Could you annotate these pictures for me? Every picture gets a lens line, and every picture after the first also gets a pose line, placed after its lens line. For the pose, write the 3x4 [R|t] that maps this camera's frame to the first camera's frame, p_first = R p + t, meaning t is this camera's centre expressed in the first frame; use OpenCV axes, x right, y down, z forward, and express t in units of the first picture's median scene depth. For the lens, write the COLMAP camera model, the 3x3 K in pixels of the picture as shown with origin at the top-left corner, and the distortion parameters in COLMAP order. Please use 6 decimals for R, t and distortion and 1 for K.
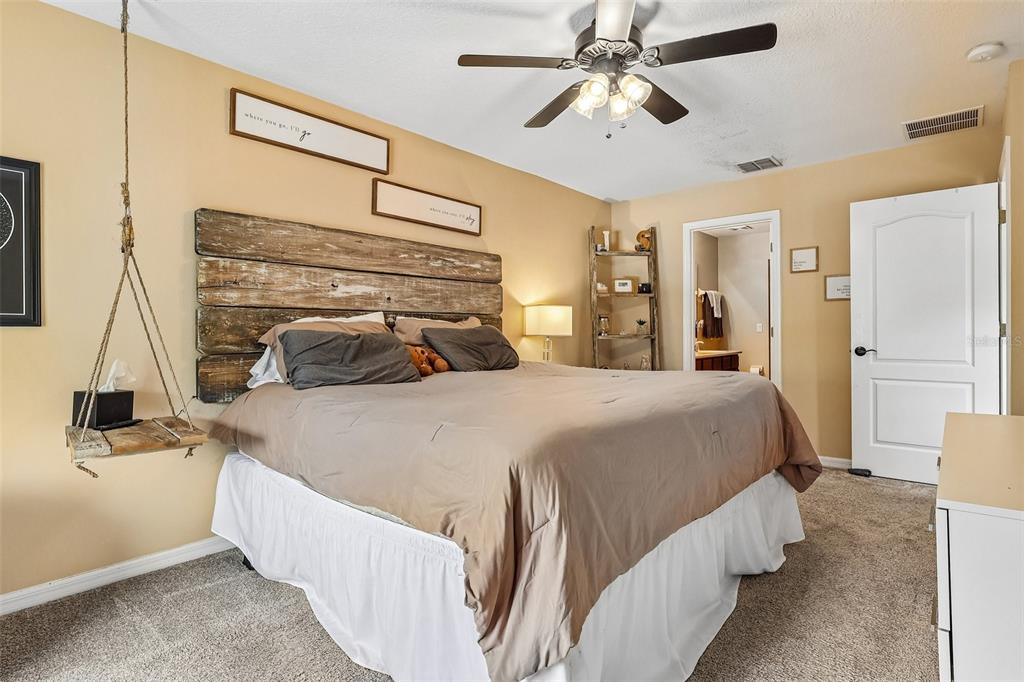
lens RADIAL K [[515.6, 0, 511.8], [0, 515.6, 334.8], [0, 0, 1]] dist [-0.000331, 0.000498]
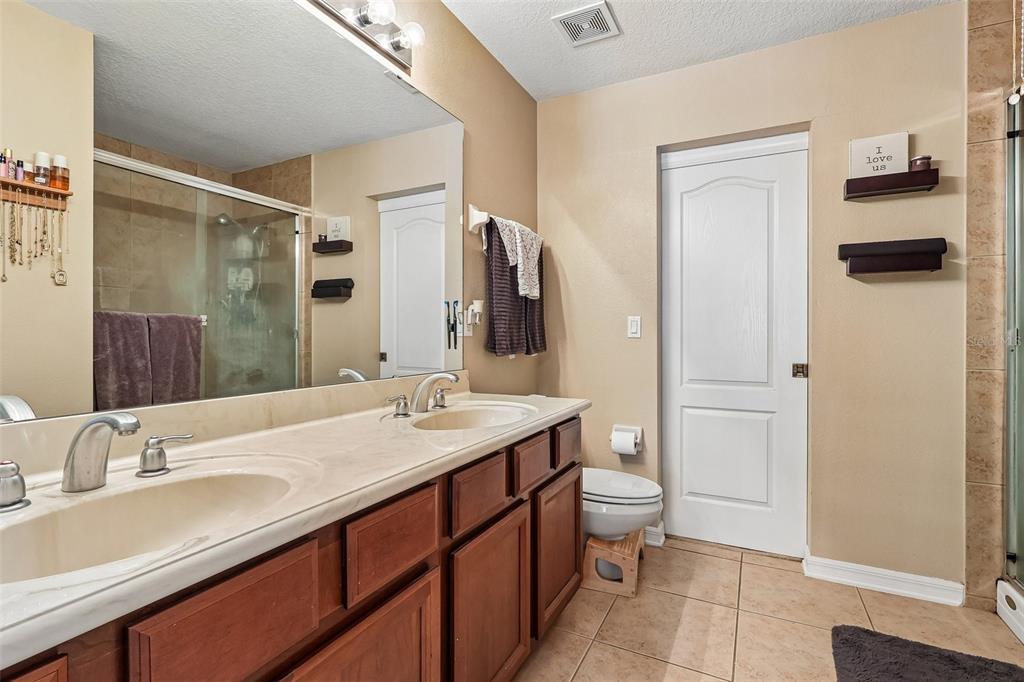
lens RADIAL K [[481.1, 0, 510.5], [0, 481.1, 340.9], [0, 0, 1]] dist [0.004572, 0.000552]
pose [[0.969493, 0.003361, 0.245094, 0.306417], [-0.003669, 0.999993, 0.000800, -0.003265], [-0.245090, -0.001675, 0.969499, 0.681516]]
